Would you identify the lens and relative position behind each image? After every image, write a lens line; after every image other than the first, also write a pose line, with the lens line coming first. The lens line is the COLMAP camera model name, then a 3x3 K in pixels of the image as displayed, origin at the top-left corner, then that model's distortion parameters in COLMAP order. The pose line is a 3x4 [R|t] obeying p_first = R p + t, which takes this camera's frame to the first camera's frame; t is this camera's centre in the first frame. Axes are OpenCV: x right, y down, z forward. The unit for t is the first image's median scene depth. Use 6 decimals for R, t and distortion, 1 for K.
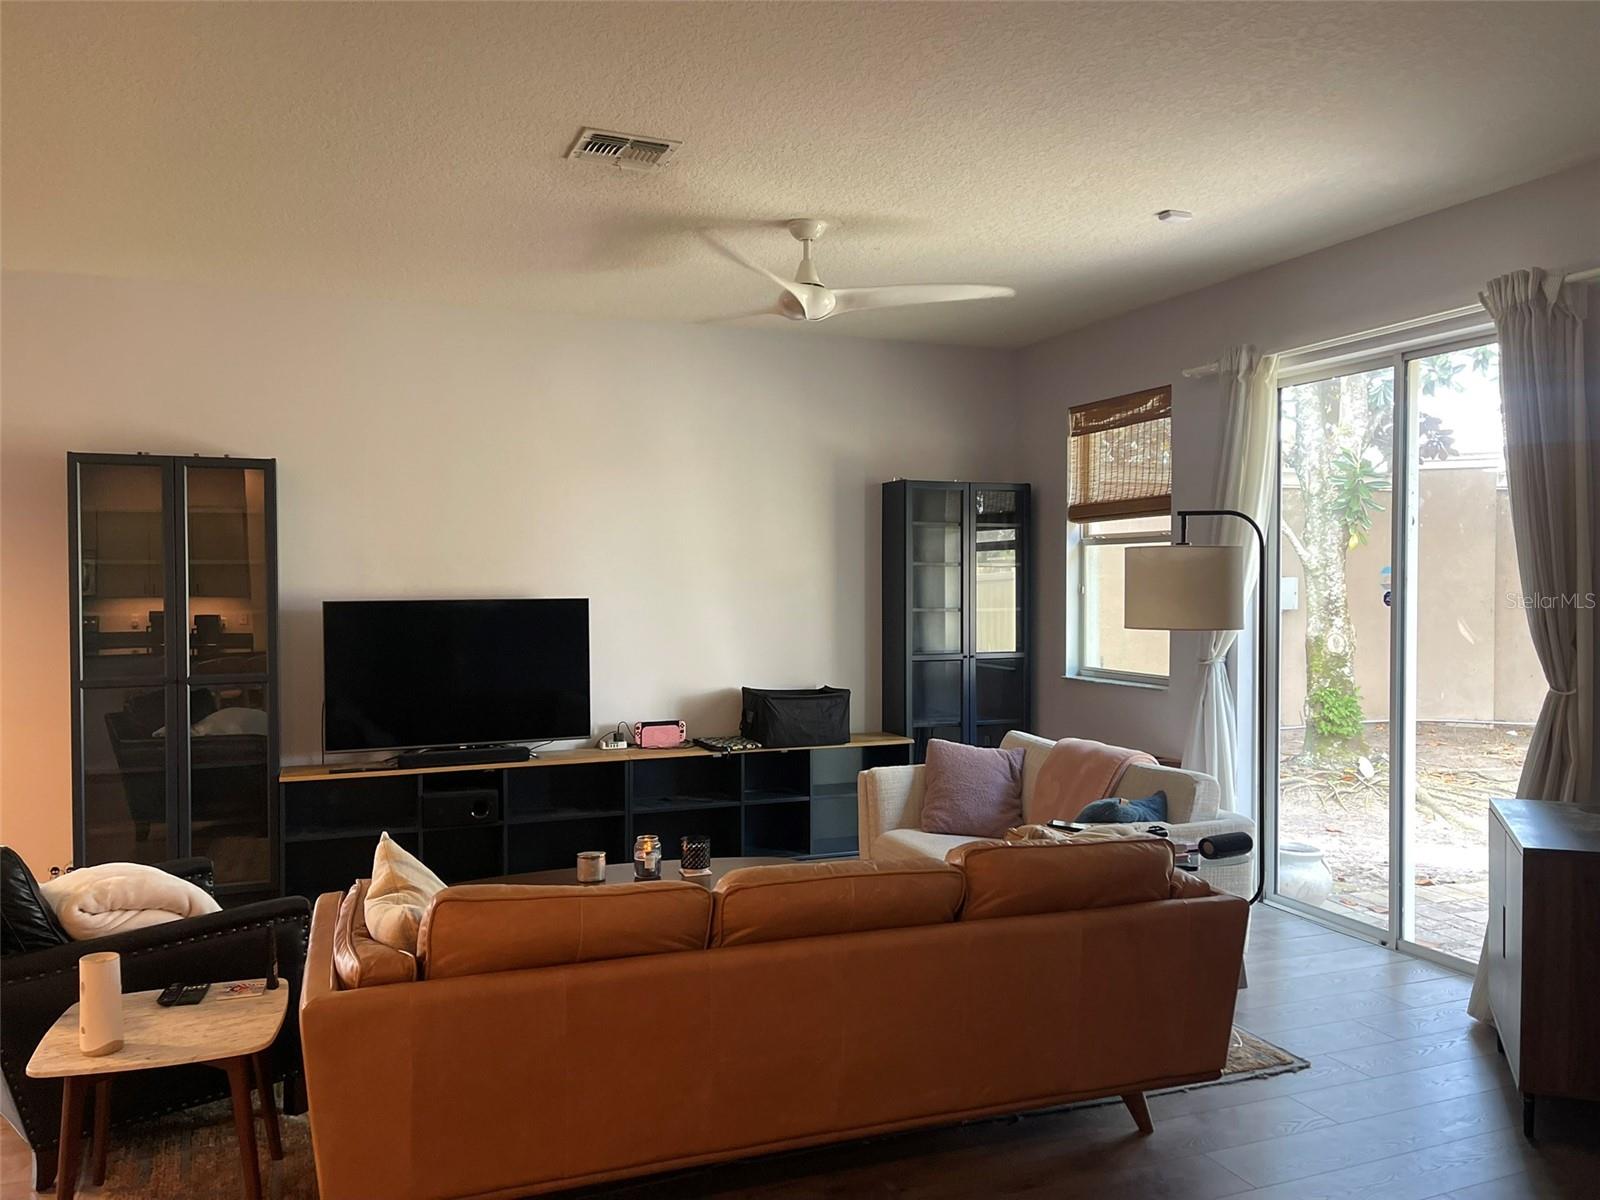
lens RADIAL K [[1216.3, 0, 813.1], [0, 1216.3, 602.4], [0, 0, 1]] dist [0.072982, -0.093112]
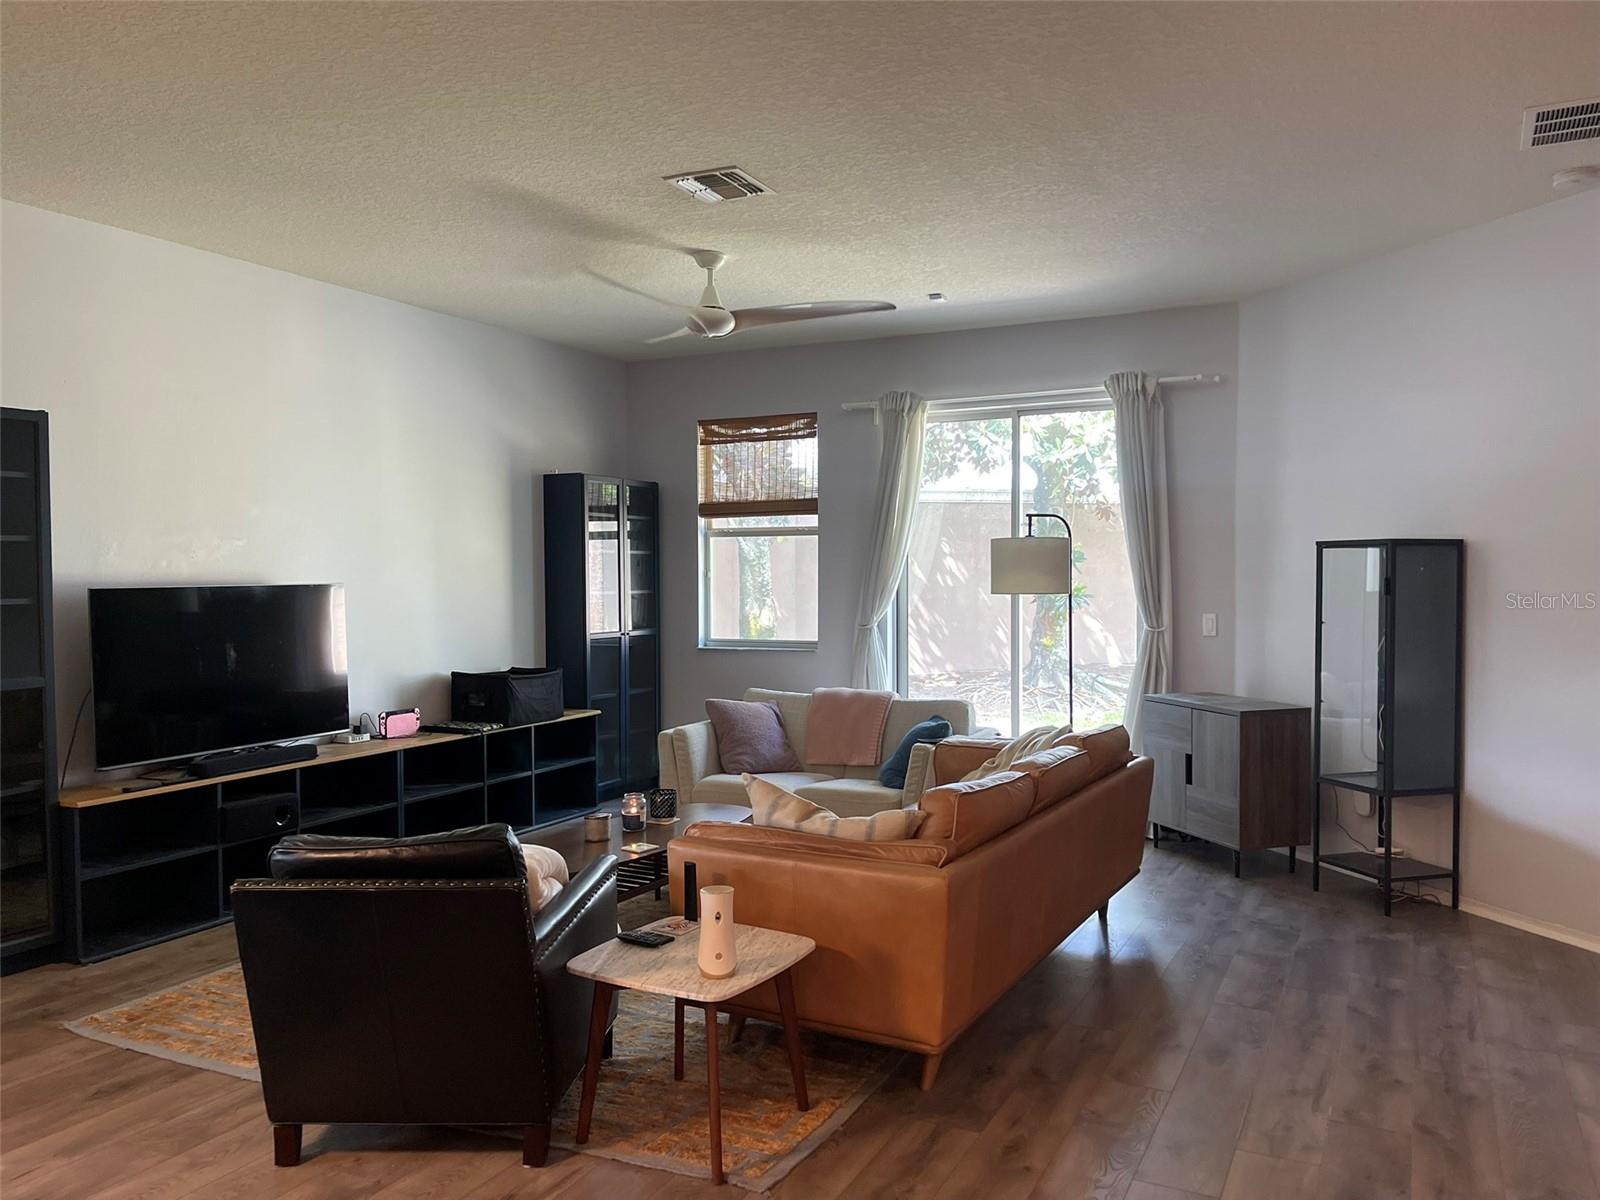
lens RADIAL K [[1216.3, 0, 813.1], [0, 1216.3, 602.4], [0, 0, 1]] dist [0.072982, -0.093112]
pose [[0.749330, -0.018429, 0.661941, -0.536333], [0.016393, 0.999823, 0.009279, 0.008382], [-0.661994, 0.003898, 0.749499, 0.050268]]
